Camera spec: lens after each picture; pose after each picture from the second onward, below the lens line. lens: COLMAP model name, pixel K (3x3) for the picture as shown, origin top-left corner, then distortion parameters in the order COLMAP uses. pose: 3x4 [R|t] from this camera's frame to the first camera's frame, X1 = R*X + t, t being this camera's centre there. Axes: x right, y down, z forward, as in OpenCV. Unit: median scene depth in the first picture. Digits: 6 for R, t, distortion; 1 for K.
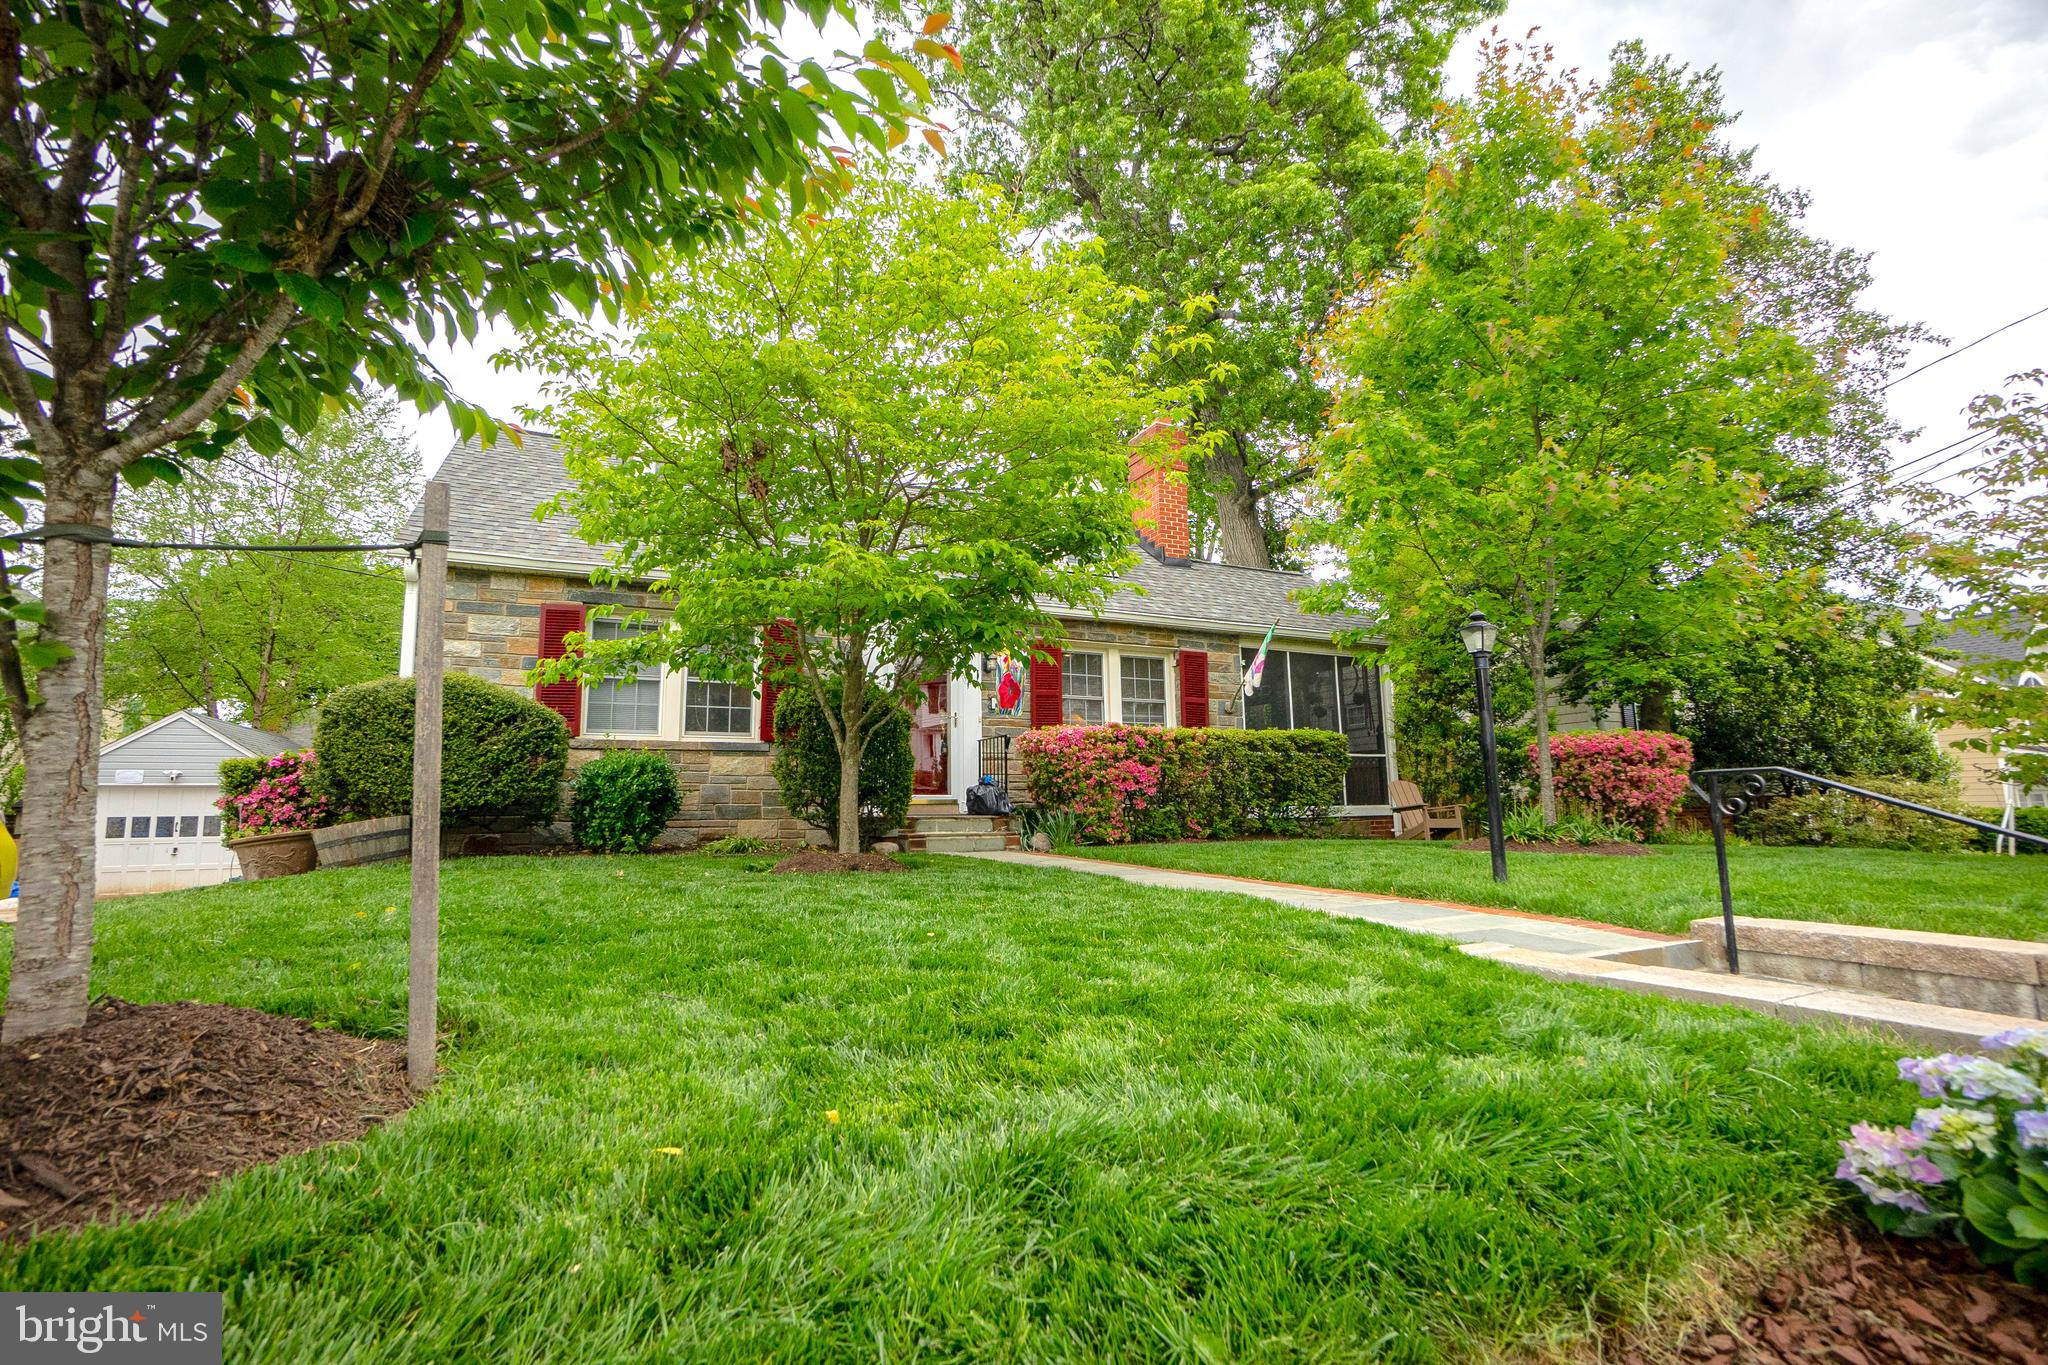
lens RADIAL K [[903.2, 0, 1010.8], [0, 903.2, 678.0], [0, 0, 1]] dist [-0.063833, 0.023181]
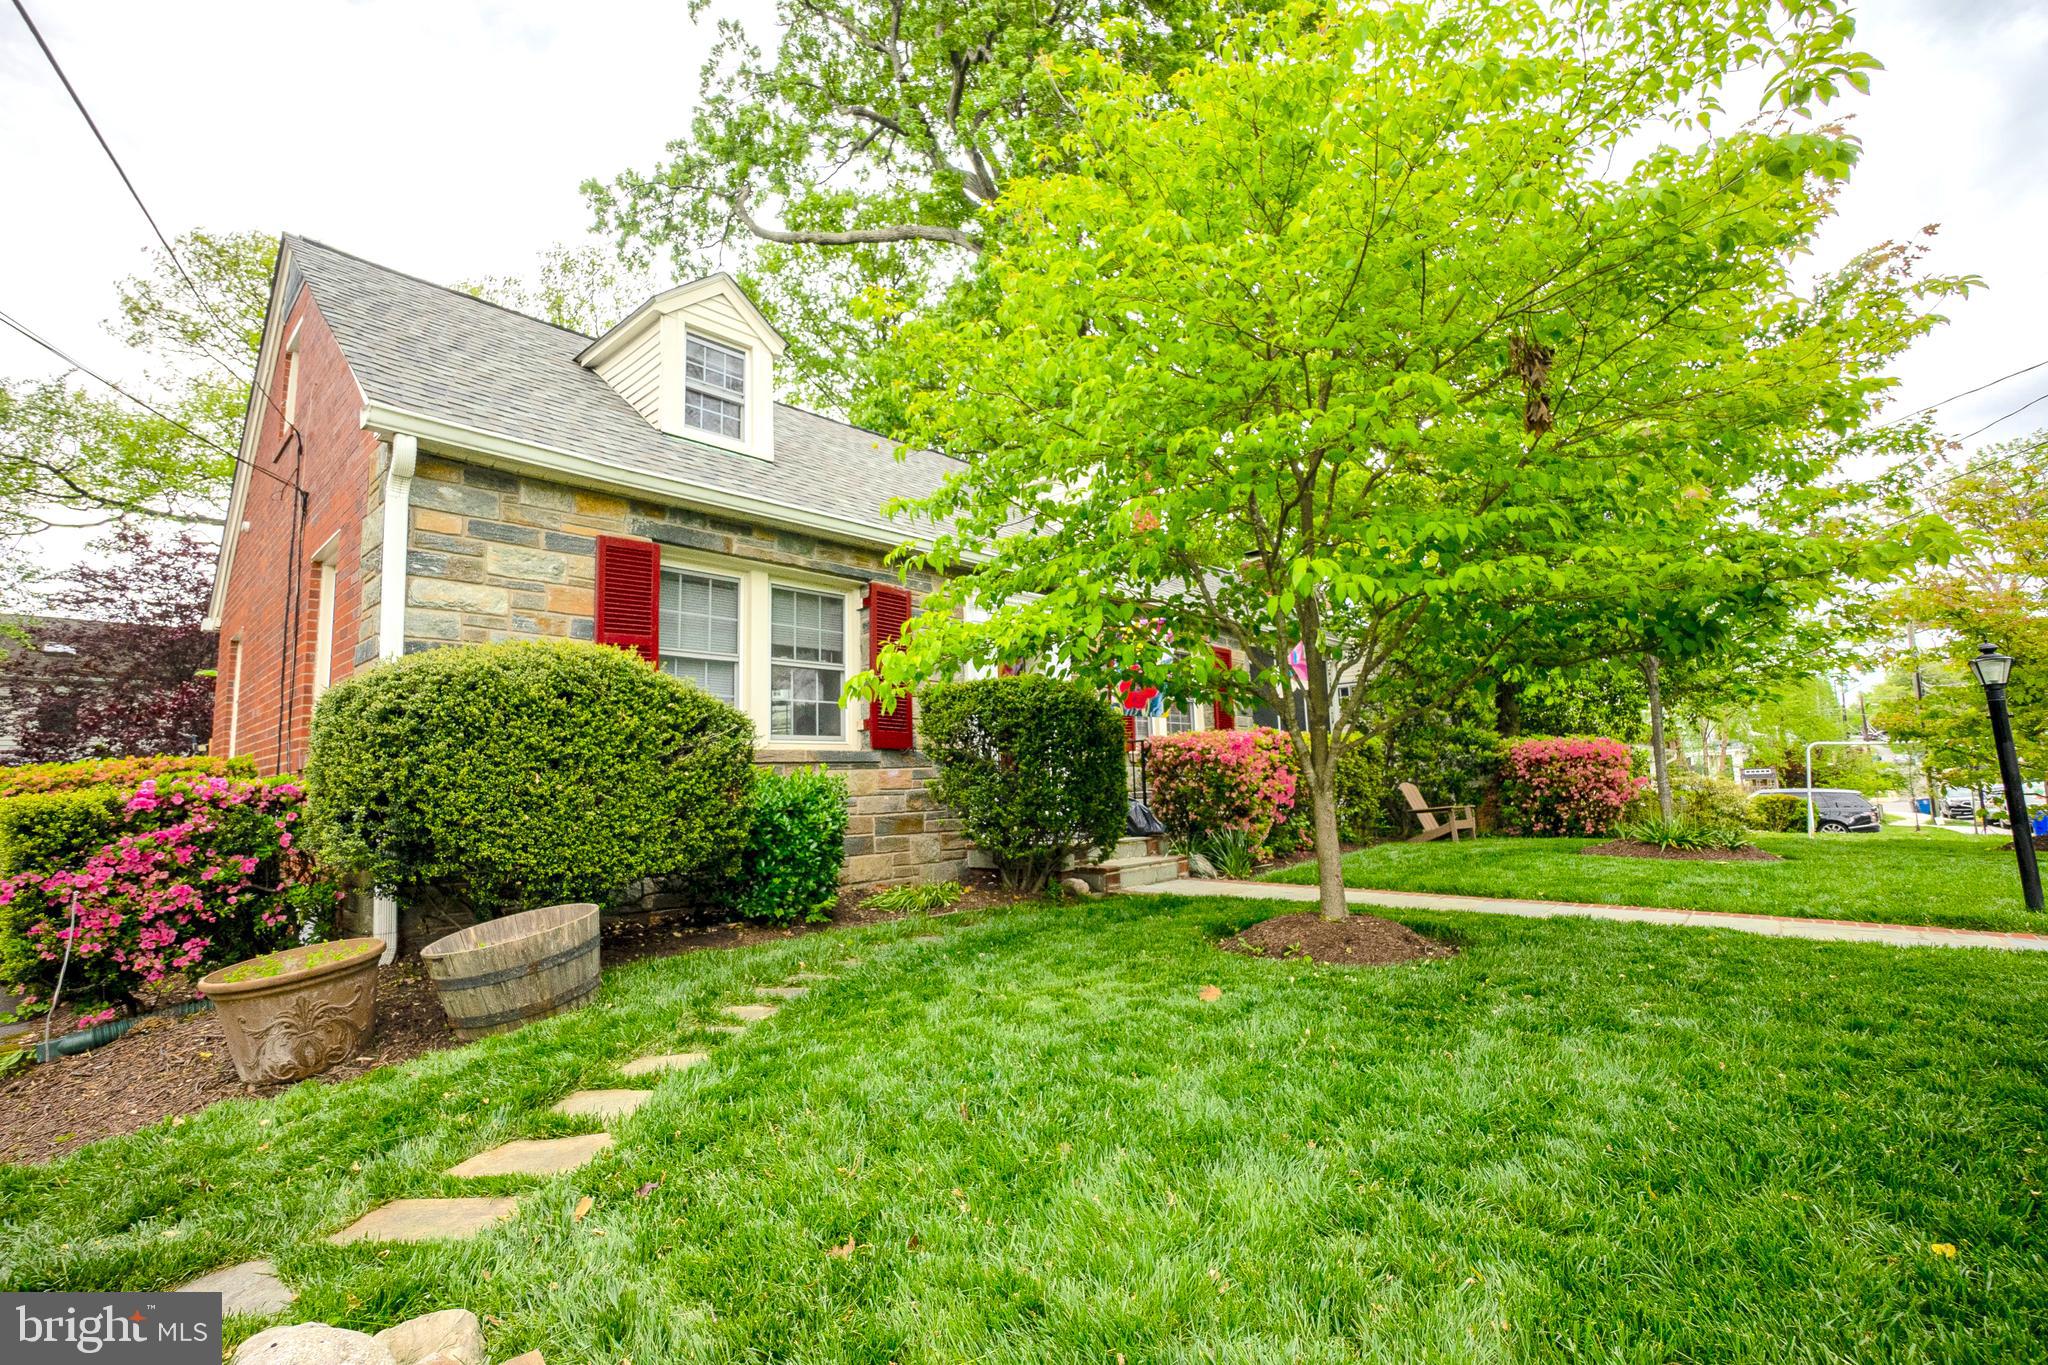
lens RADIAL K [[903.8, 0, 1006.9], [0, 903.8, 675.4], [0, 0, 1]] dist [-0.064433, 0.024595]
pose [[0.923812, 0.031419, 0.381555, -0.524419], [-0.037963, 0.999233, 0.009634, -0.000937], [-0.380959, -0.023385, 0.924296, 0.312763]]
